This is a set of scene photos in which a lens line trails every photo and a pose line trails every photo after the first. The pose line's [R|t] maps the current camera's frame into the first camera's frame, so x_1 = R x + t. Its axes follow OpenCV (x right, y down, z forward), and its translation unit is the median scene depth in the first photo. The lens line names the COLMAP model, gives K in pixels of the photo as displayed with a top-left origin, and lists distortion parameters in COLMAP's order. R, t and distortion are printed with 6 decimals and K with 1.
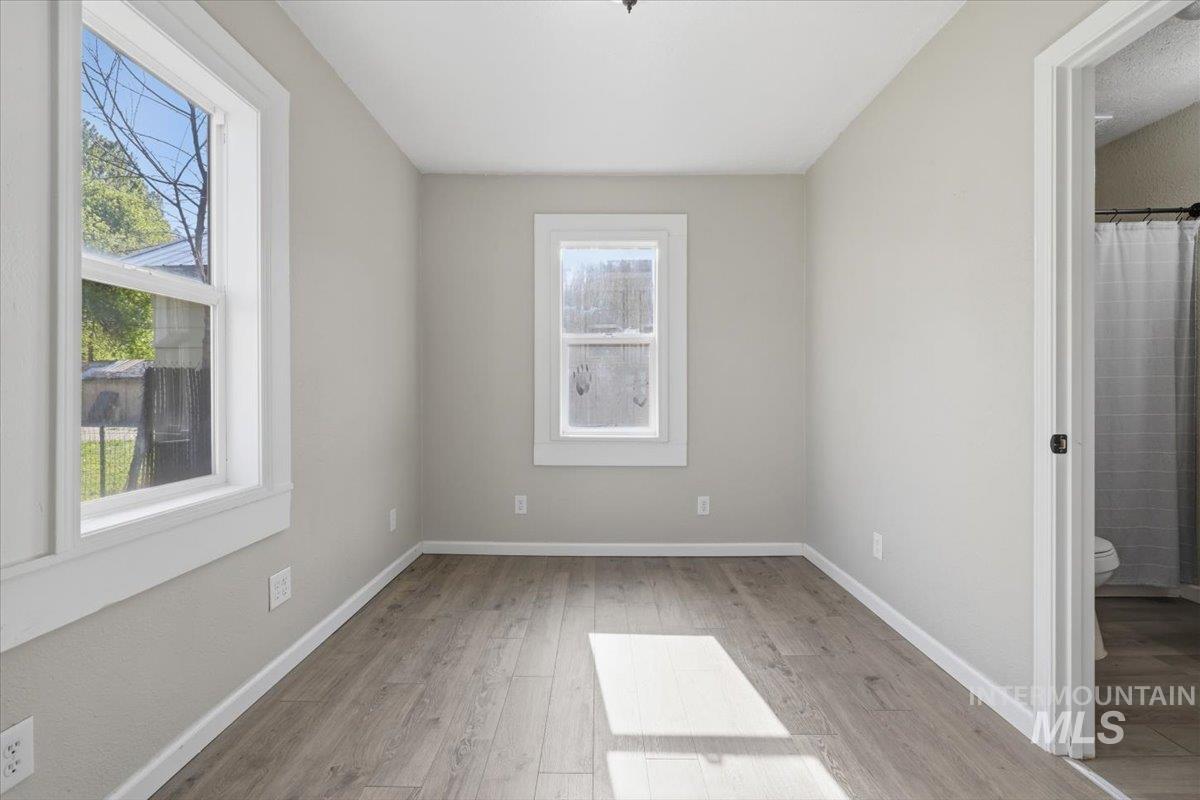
lens RADIAL K [[542.9, 0, 600.9], [0, 542.9, 396.7], [0, 0, 1]] dist [0.002493, -0.001722]
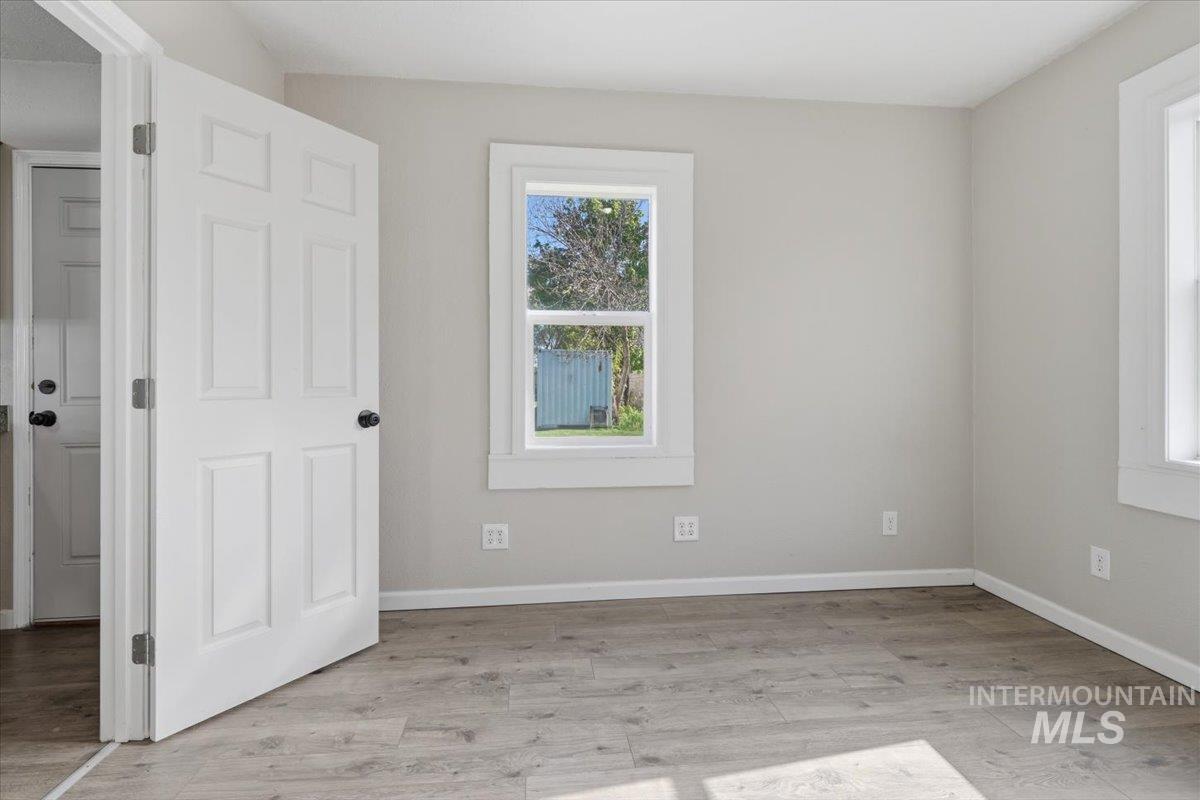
lens RADIAL K [[551.9, 0, 588.4], [0, 551.9, 391.1], [0, 0, 1]] dist [0.021050, -0.000214]
pose [[0.126225, 0.006341, -0.991981, 0.608337], [-0.010408, 0.999933, 0.005067, 0.007434], [0.991947, 0.009685, 0.126283, 0.491678]]
